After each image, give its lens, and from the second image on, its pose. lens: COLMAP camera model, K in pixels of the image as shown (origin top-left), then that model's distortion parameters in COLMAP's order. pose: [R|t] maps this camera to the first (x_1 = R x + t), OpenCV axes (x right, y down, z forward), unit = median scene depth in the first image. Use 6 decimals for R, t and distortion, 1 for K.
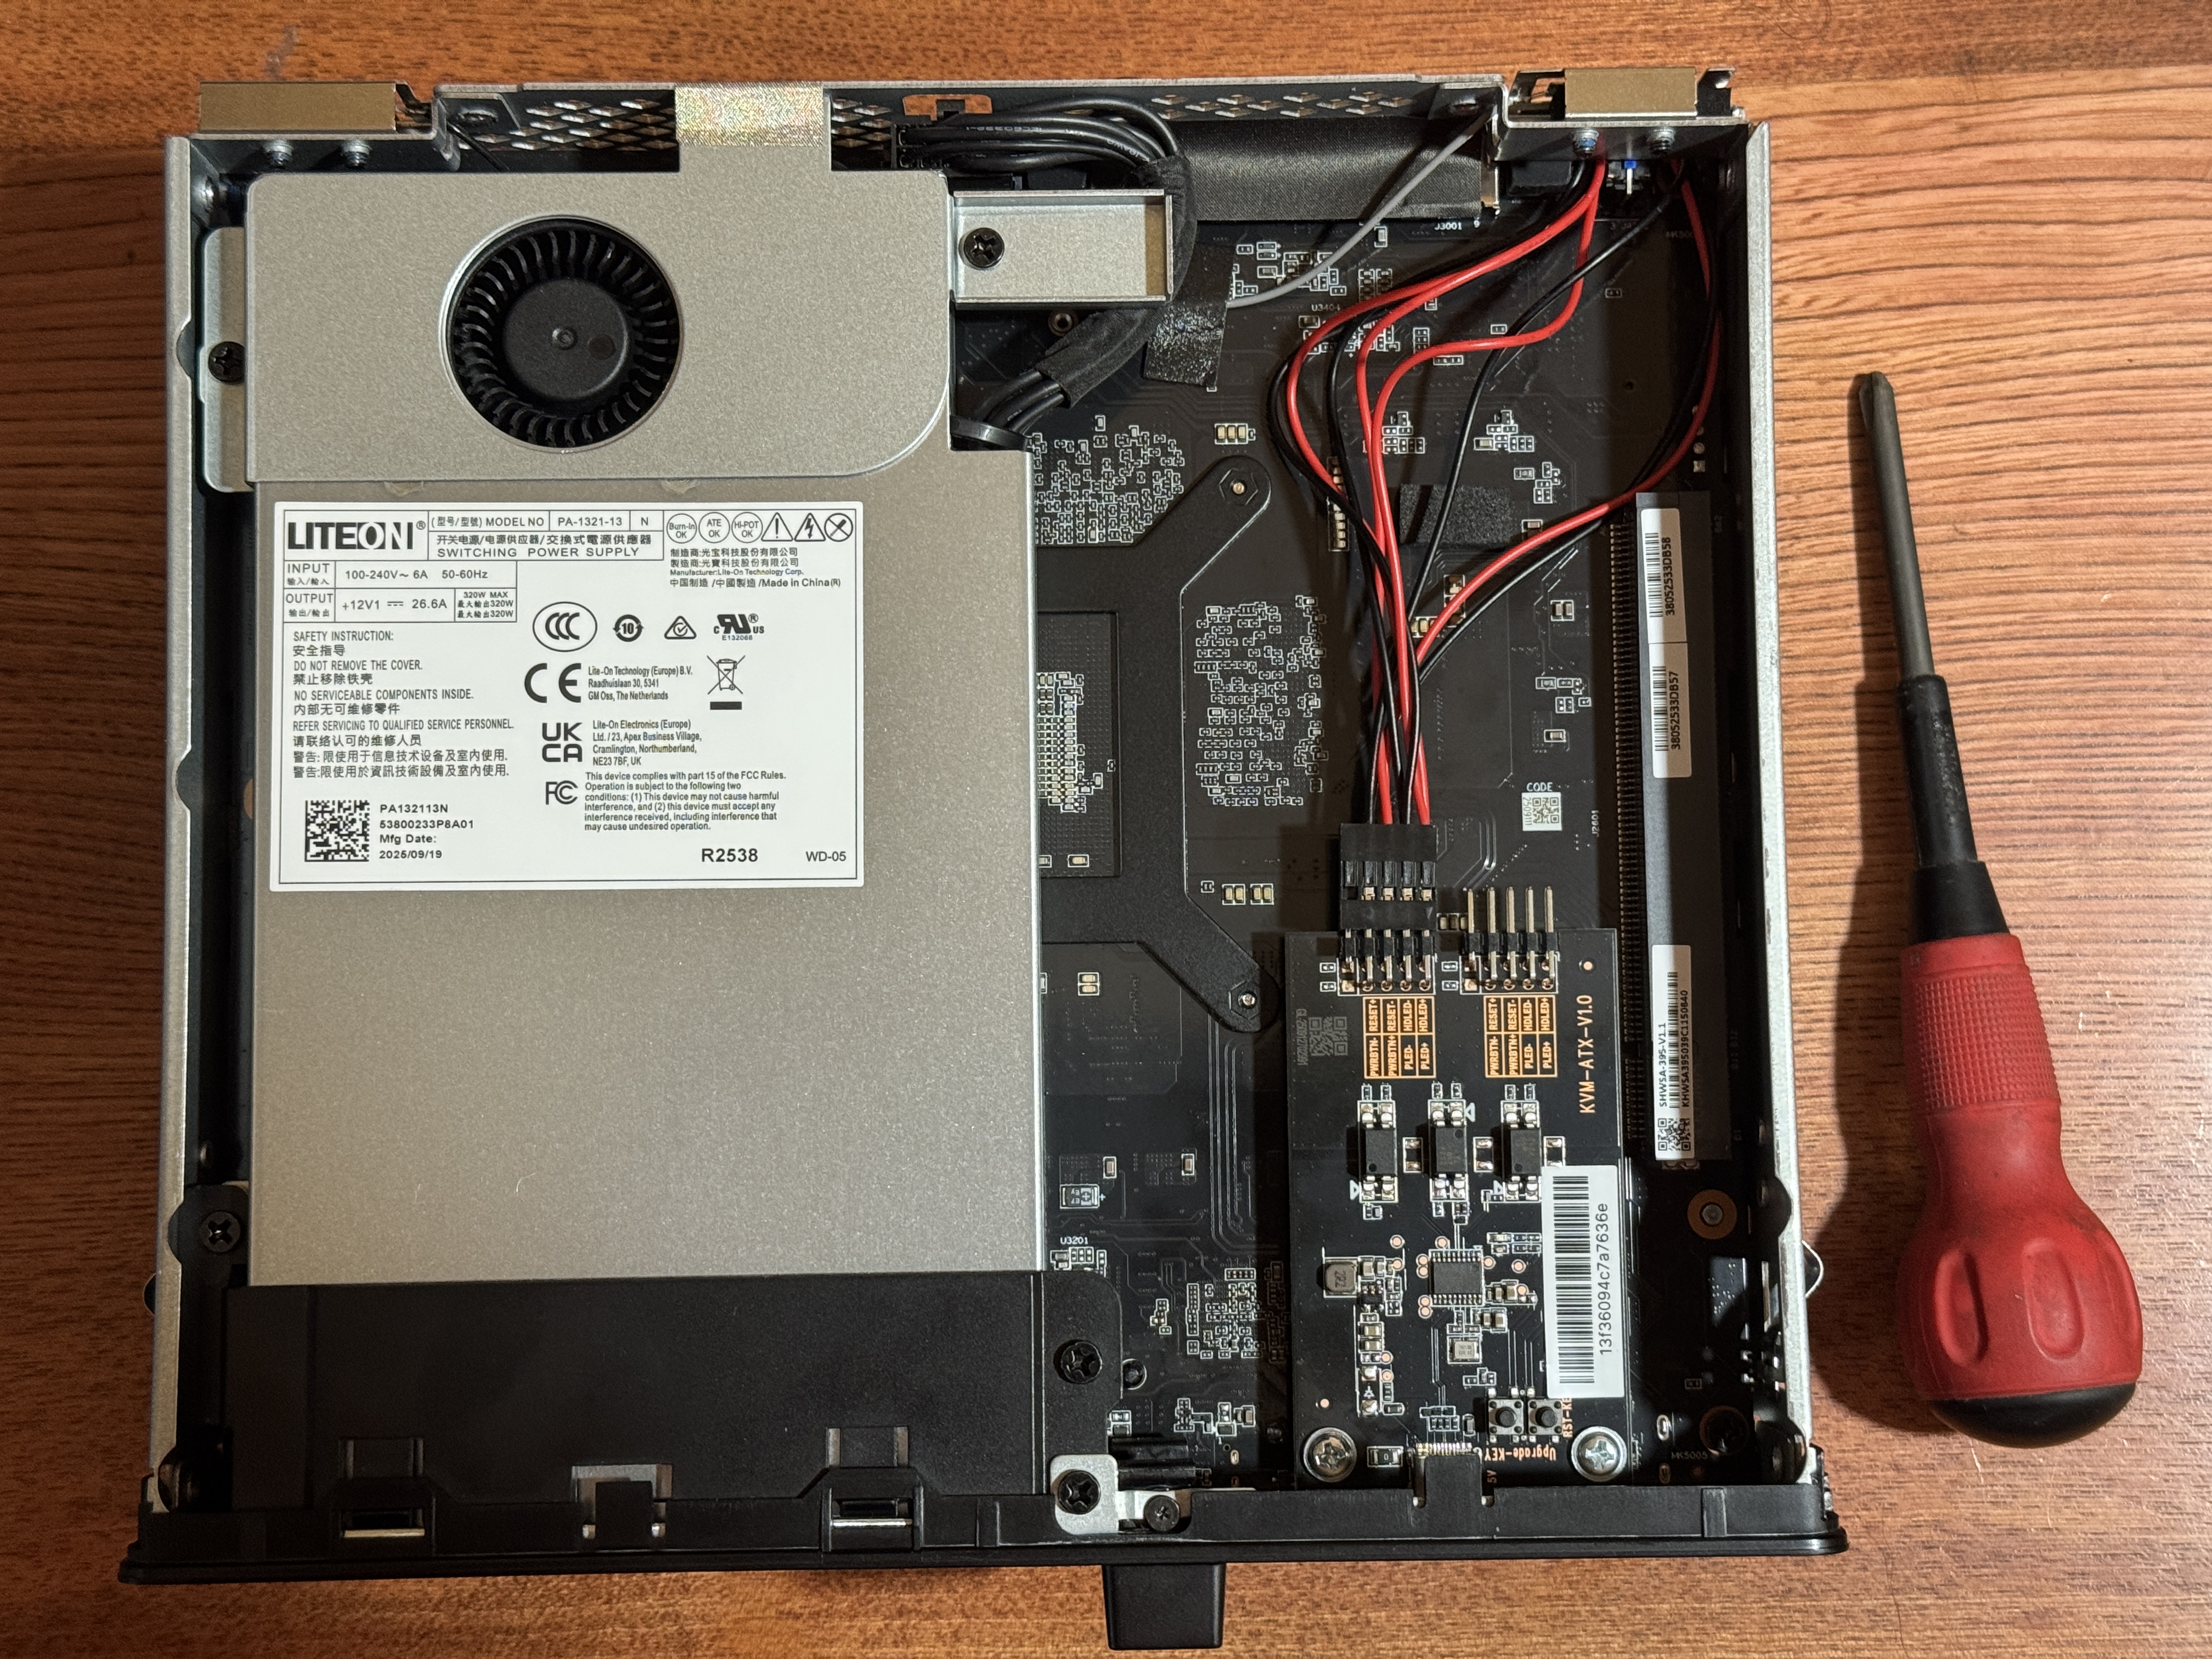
lens RADIAL K [[3214.6, 0, 1097.0], [0, 3214.6, 819.1], [0, 0, 1]] dist [0.134982, 0.000000]
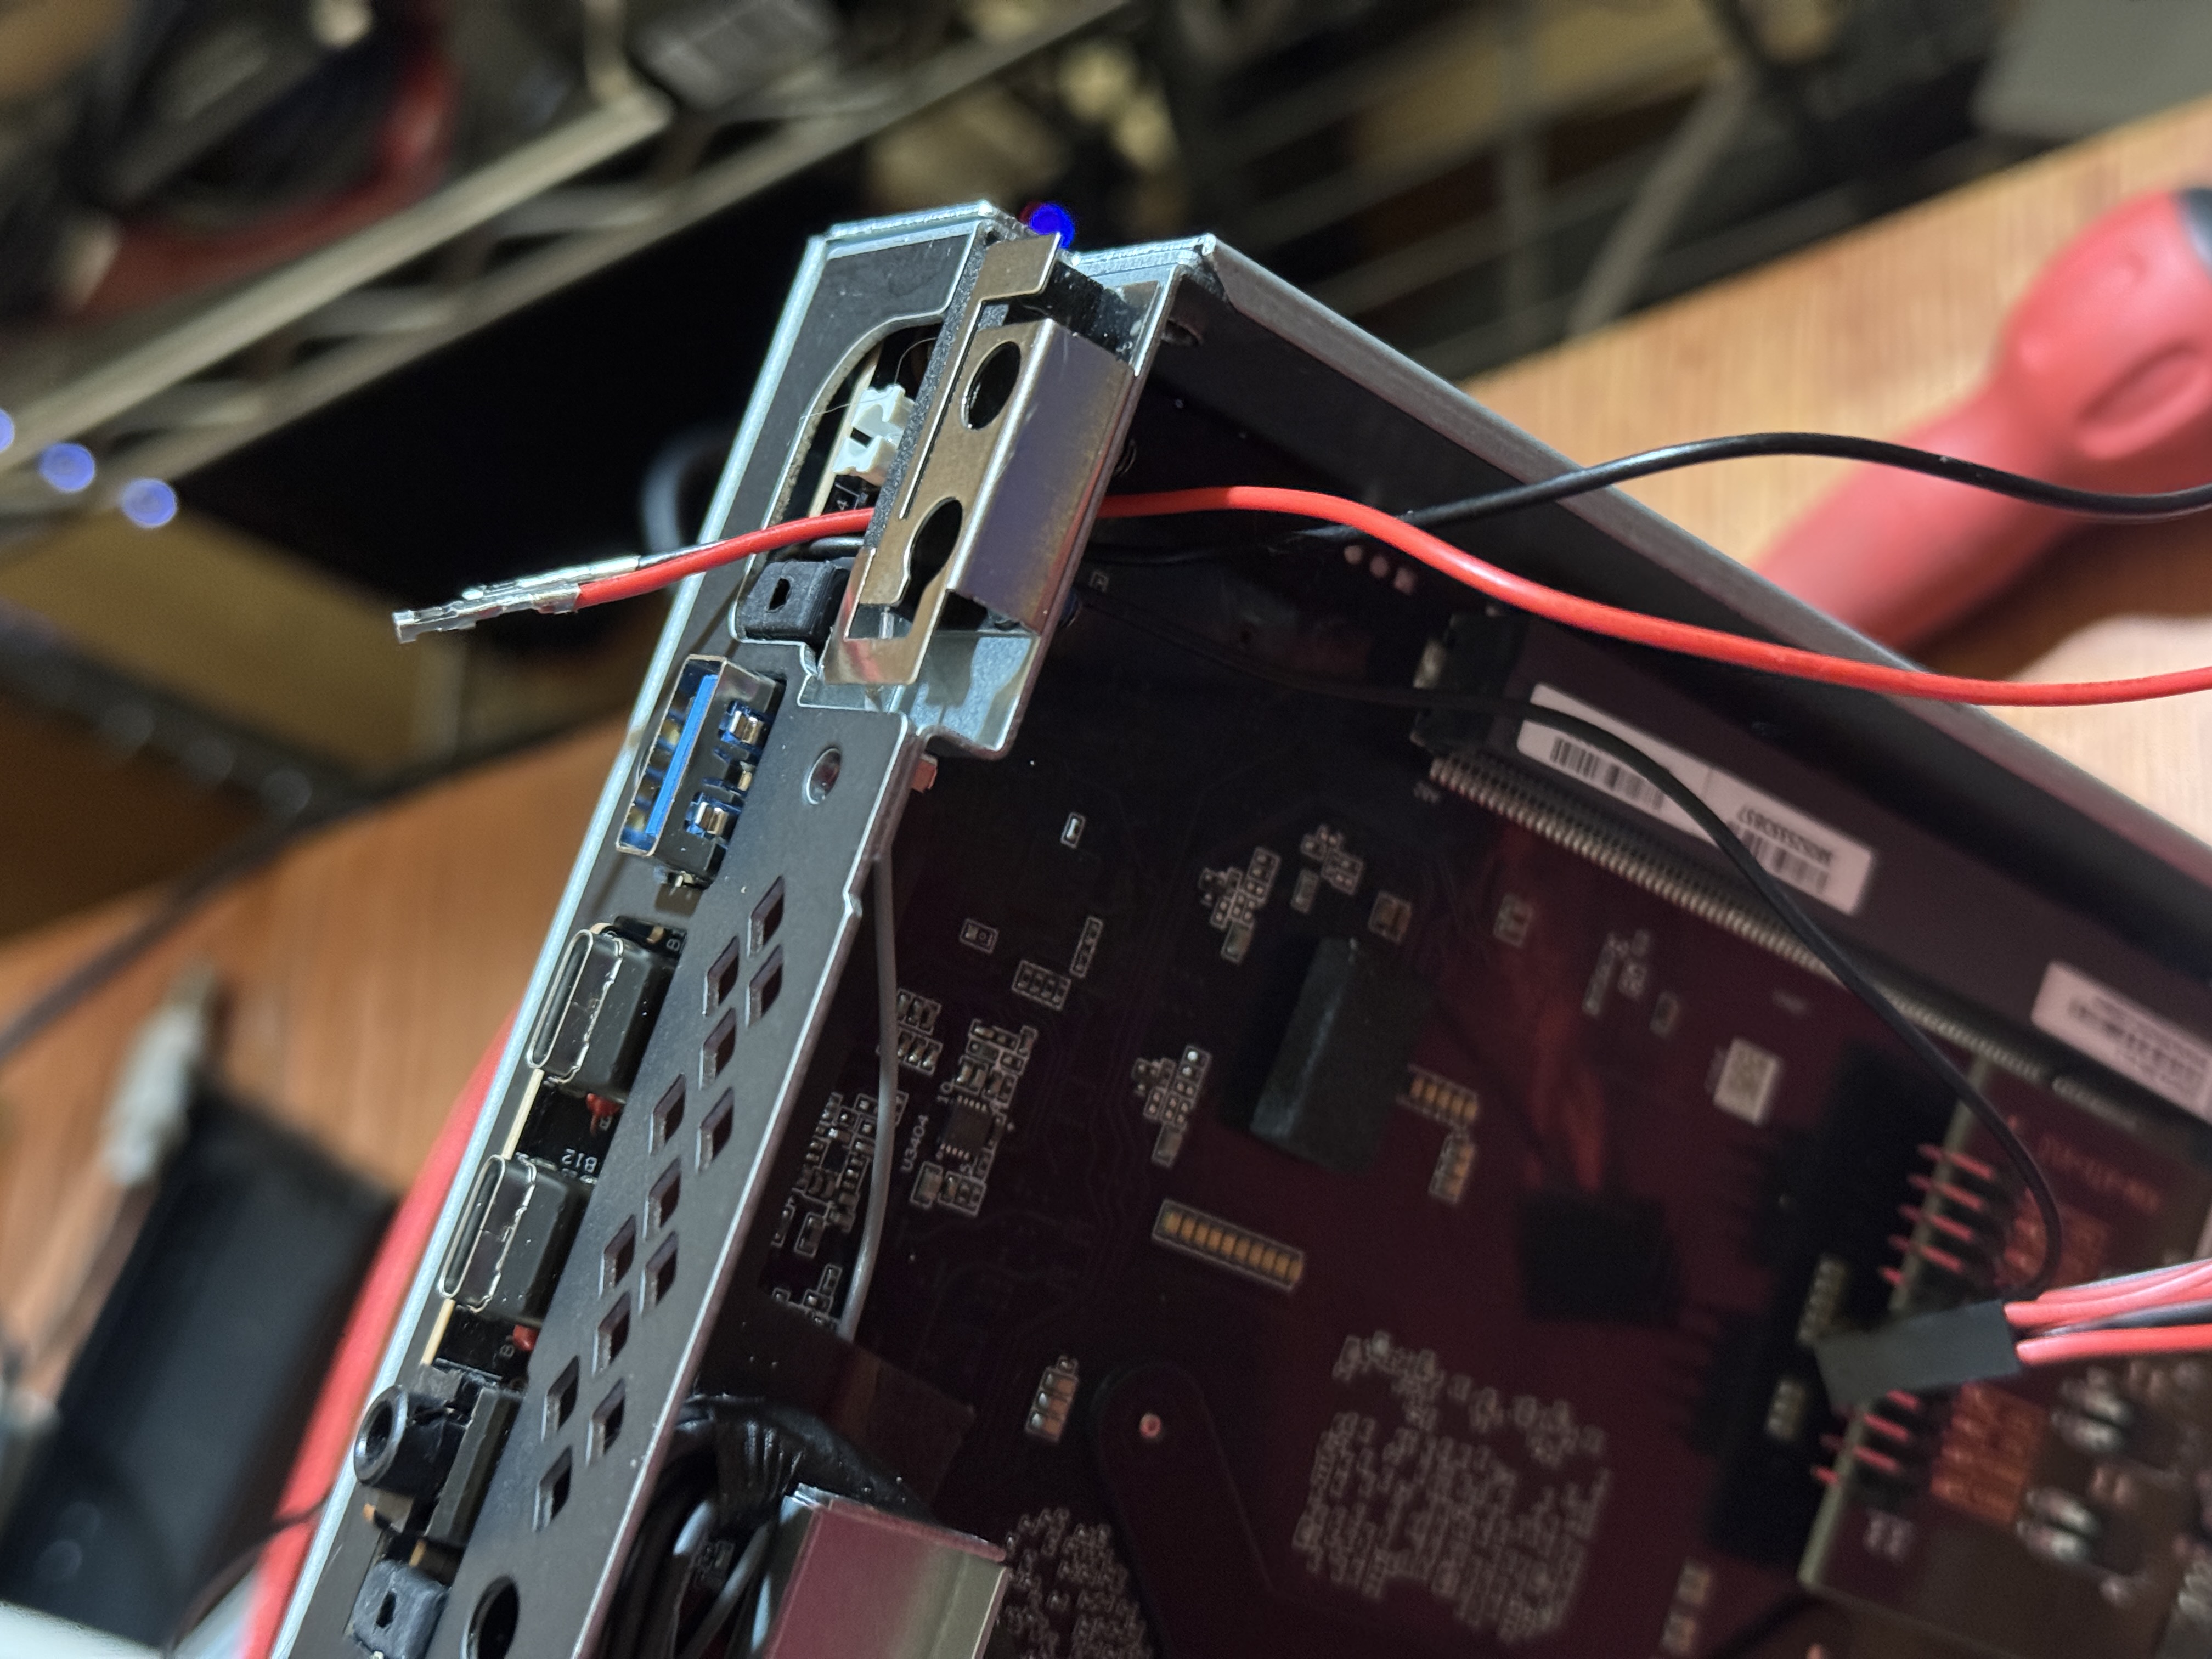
lens RADIAL K [[3214.6, 0, 1101.9], [0, 3214.6, 824.2], [0, 0, 1]] dist [0.134982, 0.000000]
pose [[0.353788, -0.925219, 0.137129, 0.066887], [0.711146, 0.361317, 0.603093, -0.510000], [-0.607540, -0.115848, 0.785796, 0.690287]]
